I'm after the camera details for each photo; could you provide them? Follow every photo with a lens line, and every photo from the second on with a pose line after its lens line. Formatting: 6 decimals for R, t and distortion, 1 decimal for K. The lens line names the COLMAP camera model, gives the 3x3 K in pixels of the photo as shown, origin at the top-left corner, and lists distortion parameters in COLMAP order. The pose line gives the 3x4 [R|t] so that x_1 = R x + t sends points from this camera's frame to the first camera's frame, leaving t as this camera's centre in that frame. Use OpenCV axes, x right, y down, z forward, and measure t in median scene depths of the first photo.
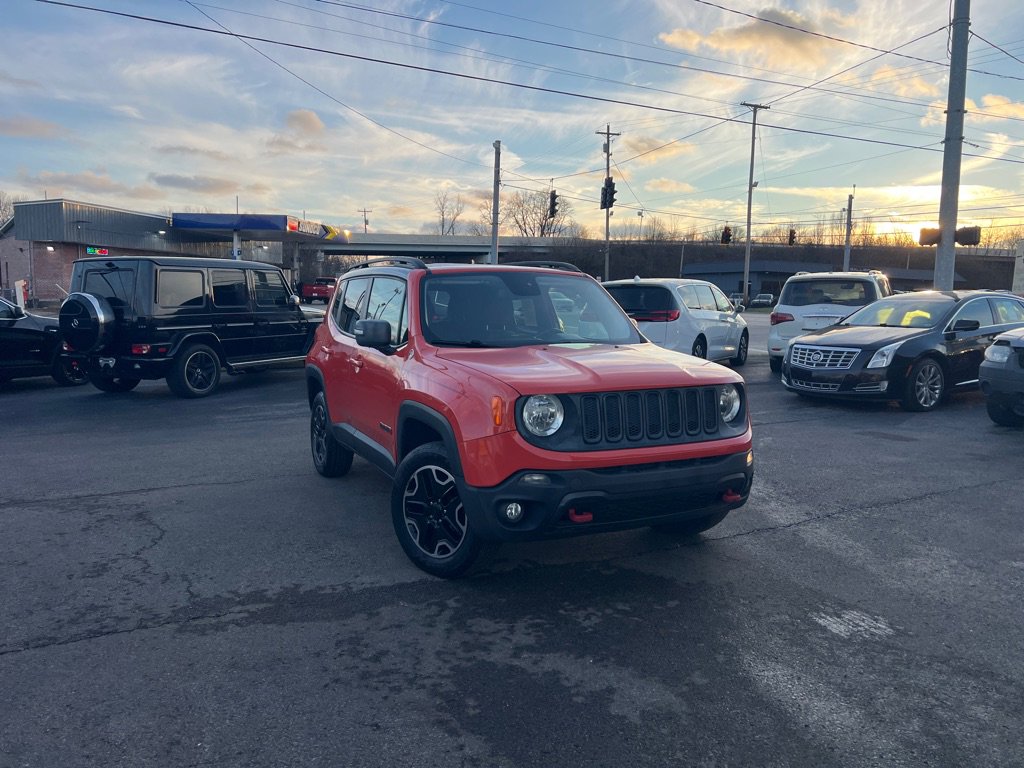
lens RADIAL K [[765.5, 0, 514.2], [0, 765.5, 373.9], [0, 0, 1]] dist [0.050523, -0.054242]
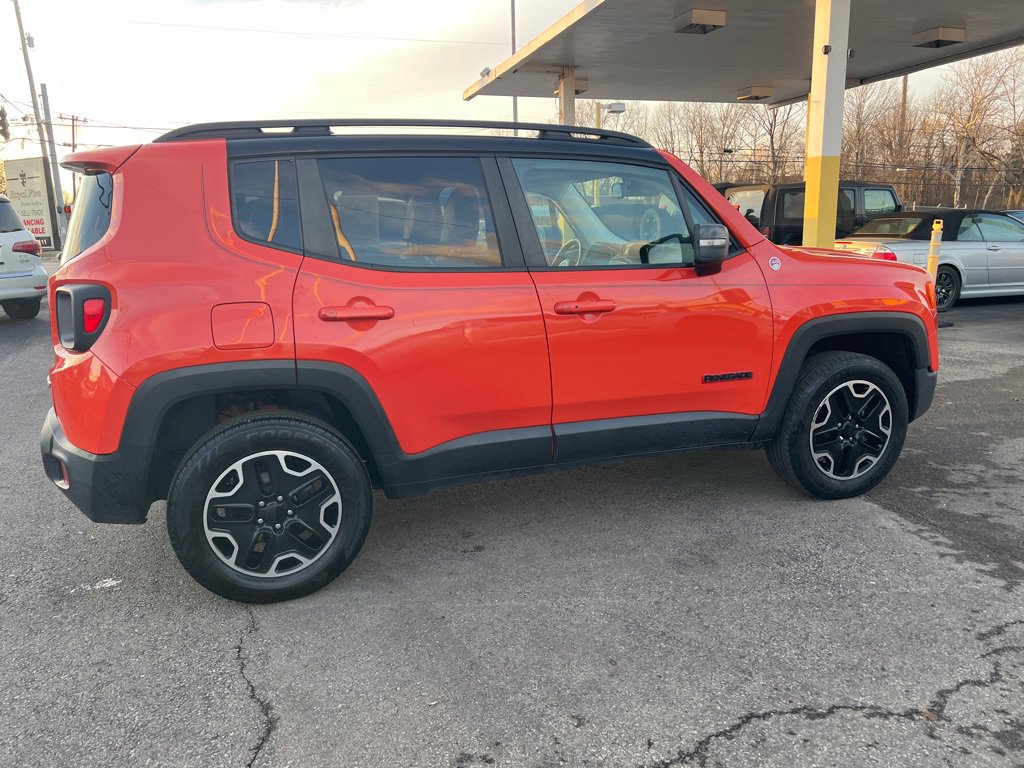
lens RADIAL K [[765.6, 0, 512.0], [0, 765.6, 384.0], [0, 0, 1]] dist [0.046741, -0.049498]
pose [[0.118418, -0.213886, 0.969655, -0.938109], [0.122409, 0.972221, 0.199503, -0.093825], [-0.985390, 0.095070, 0.141310, 1.155177]]
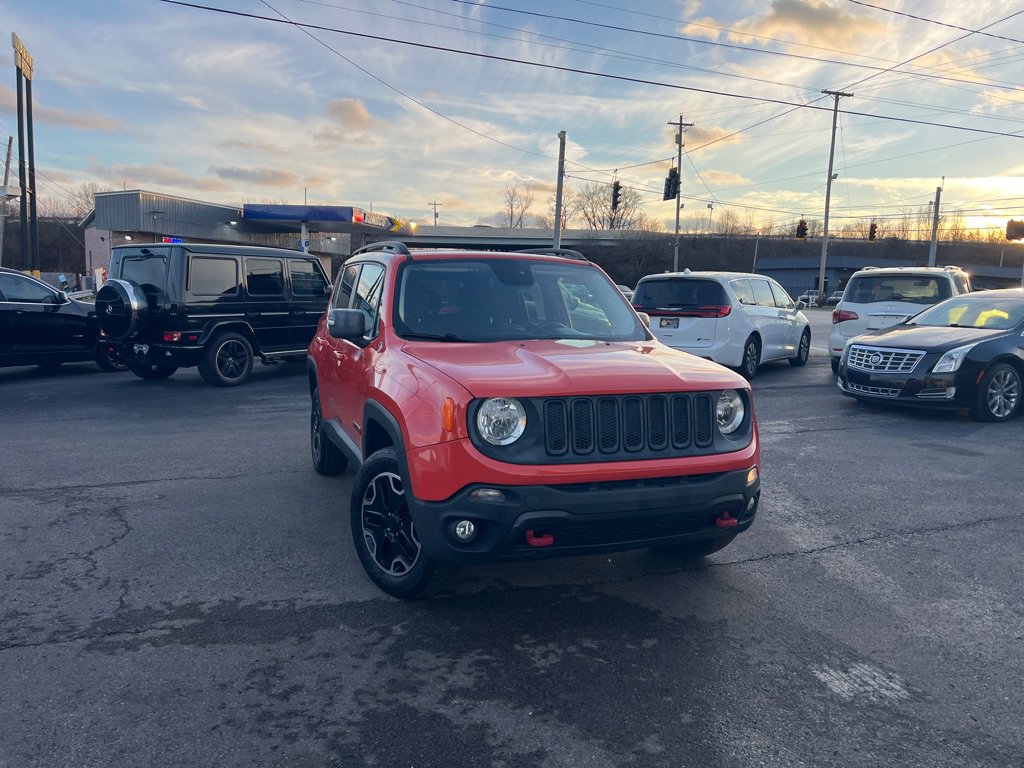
lens RADIAL K [[765.6, 0, 512.0], [0, 765.6, 384.0], [0, 0, 1]] dist [0.046741, -0.049498]
pose [[0.995704, 0.024310, -0.089350, 0.103138], [-0.022430, 0.999507, 0.021992, -0.006232], [0.089841, -0.019893, 0.995757, 0.111213]]
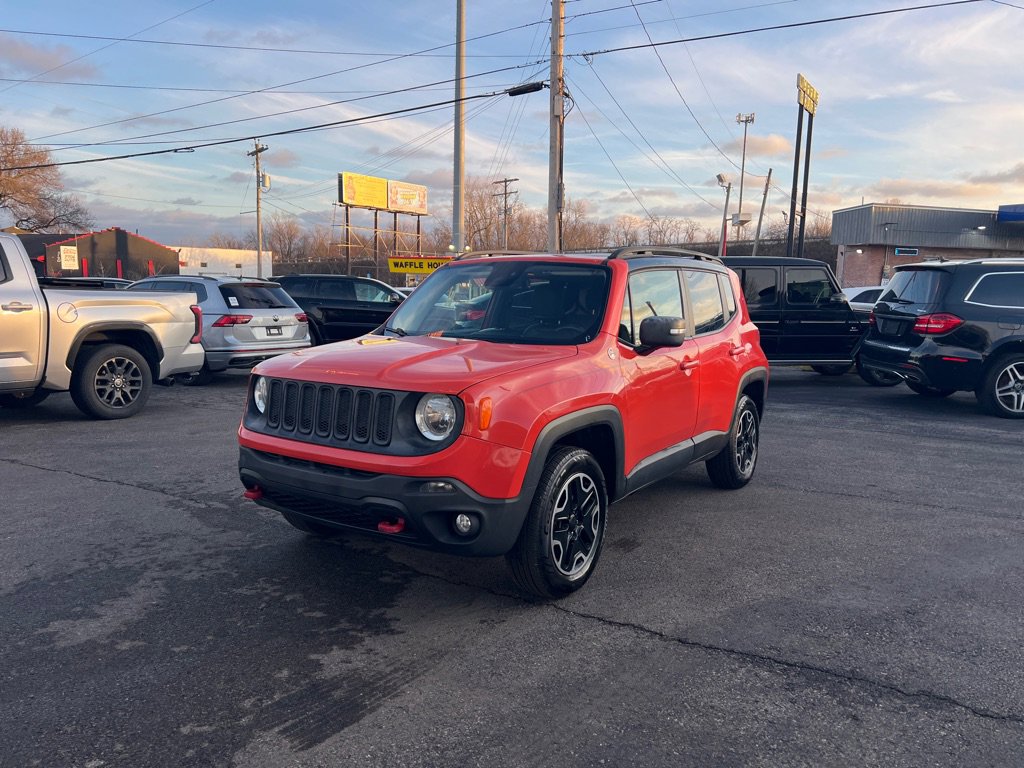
lens RADIAL K [[765.6, 0, 512.0], [0, 765.6, 384.0], [0, 0, 1]] dist [0.046741, -0.049498]
pose [[0.500083, 0.106747, -0.859373, 0.921982], [-0.096897, 0.993039, 0.066964, -0.053985], [0.860540, 0.049783, 0.506945, 0.604040]]
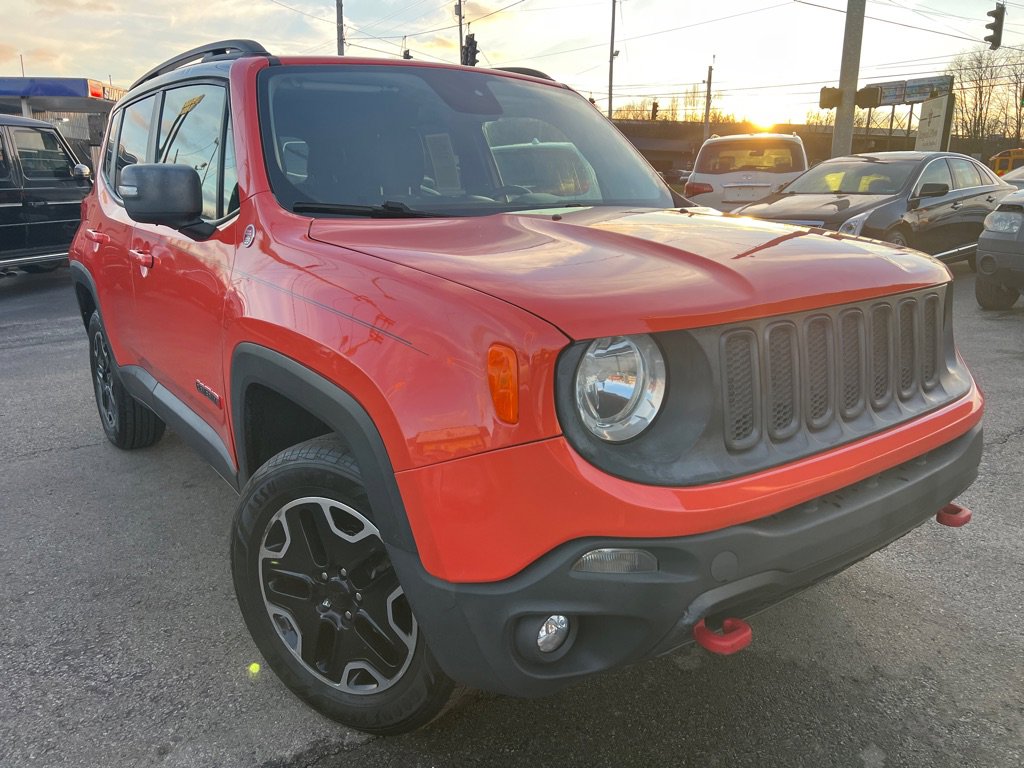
lens RADIAL K [[772.3, 0, 514.9], [0, 772.3, 386.1], [0, 0, 1]] dist [0.007285, -0.004072]
pose [[0.982536, -0.058452, 0.176654, -0.066828], [0.029104, 0.985969, 0.164369, -0.009046], [-0.183783, -0.156357, 0.970452, 0.518009]]
